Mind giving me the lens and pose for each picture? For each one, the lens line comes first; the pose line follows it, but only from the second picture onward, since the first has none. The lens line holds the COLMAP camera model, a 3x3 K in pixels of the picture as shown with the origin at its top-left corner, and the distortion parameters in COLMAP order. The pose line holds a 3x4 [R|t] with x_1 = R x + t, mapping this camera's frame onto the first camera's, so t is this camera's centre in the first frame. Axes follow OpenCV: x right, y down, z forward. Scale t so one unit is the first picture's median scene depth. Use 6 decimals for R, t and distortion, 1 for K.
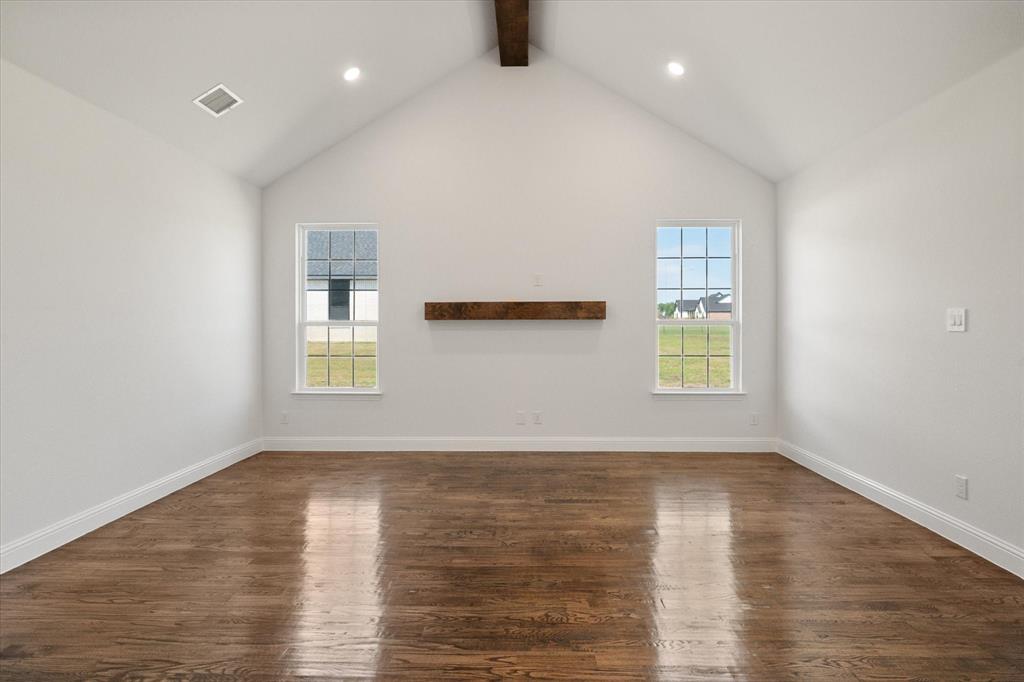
lens RADIAL K [[529.3, 0, 512.7], [0, 529.3, 323.7], [0, 0, 1]] dist [-0.001447, -0.001023]
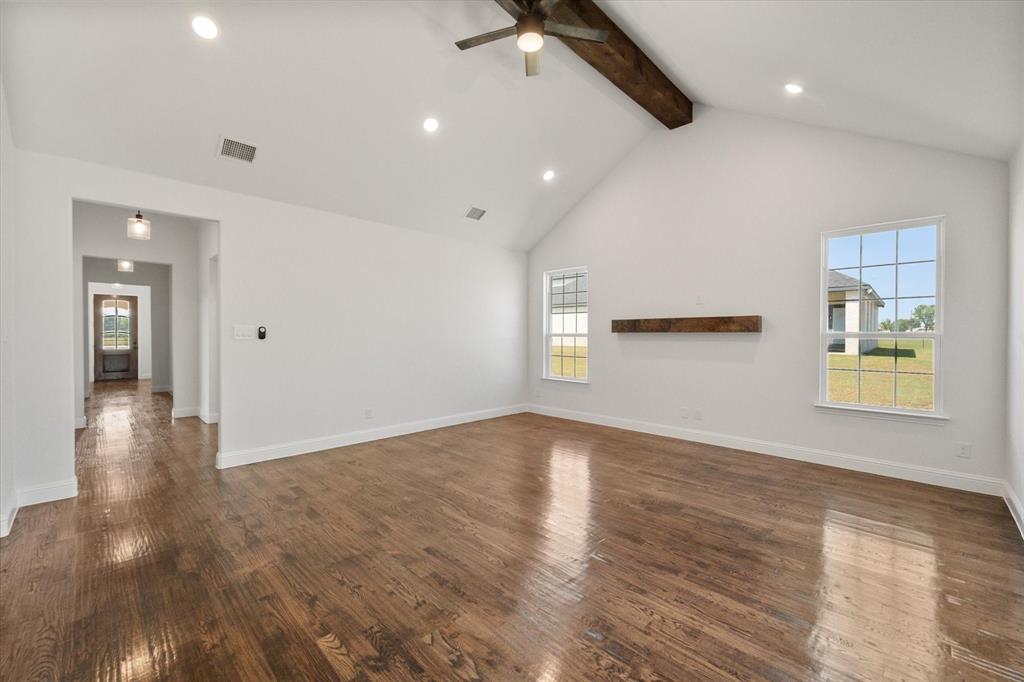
lens RADIAL K [[414.0, 0, 512.3], [0, 414.0, 337.8], [0, 0, 1]] dist [0.001037, 0.000185]
pose [[0.726222, 0.009373, -0.687396, 0.393744], [-0.002320, 0.999935, 0.011183, -0.005084], [0.687456, -0.006526, 0.726197, 0.028256]]
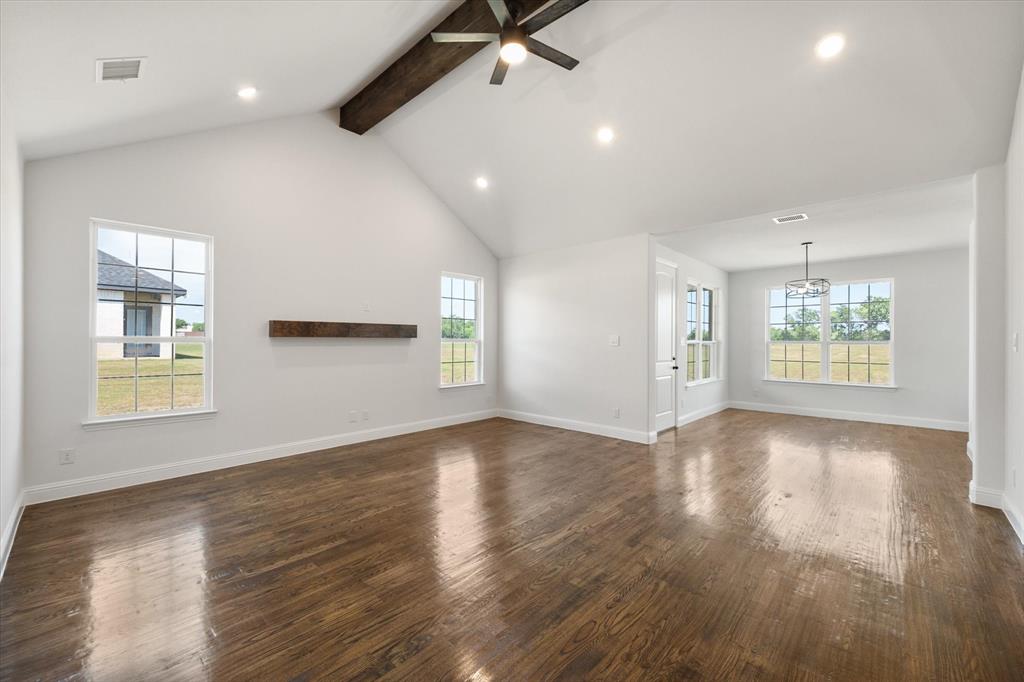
lens RADIAL K [[410.0, 0, 515.0], [0, 410.0, 340.6], [0, 0, 1]] dist [0.000329, -0.000221]
pose [[0.662136, 0.005114, 0.749366, -0.464366], [-0.006512, 0.999978, -0.001070, -0.001733], [-0.749355, -0.004171, 0.662155, 0.083965]]
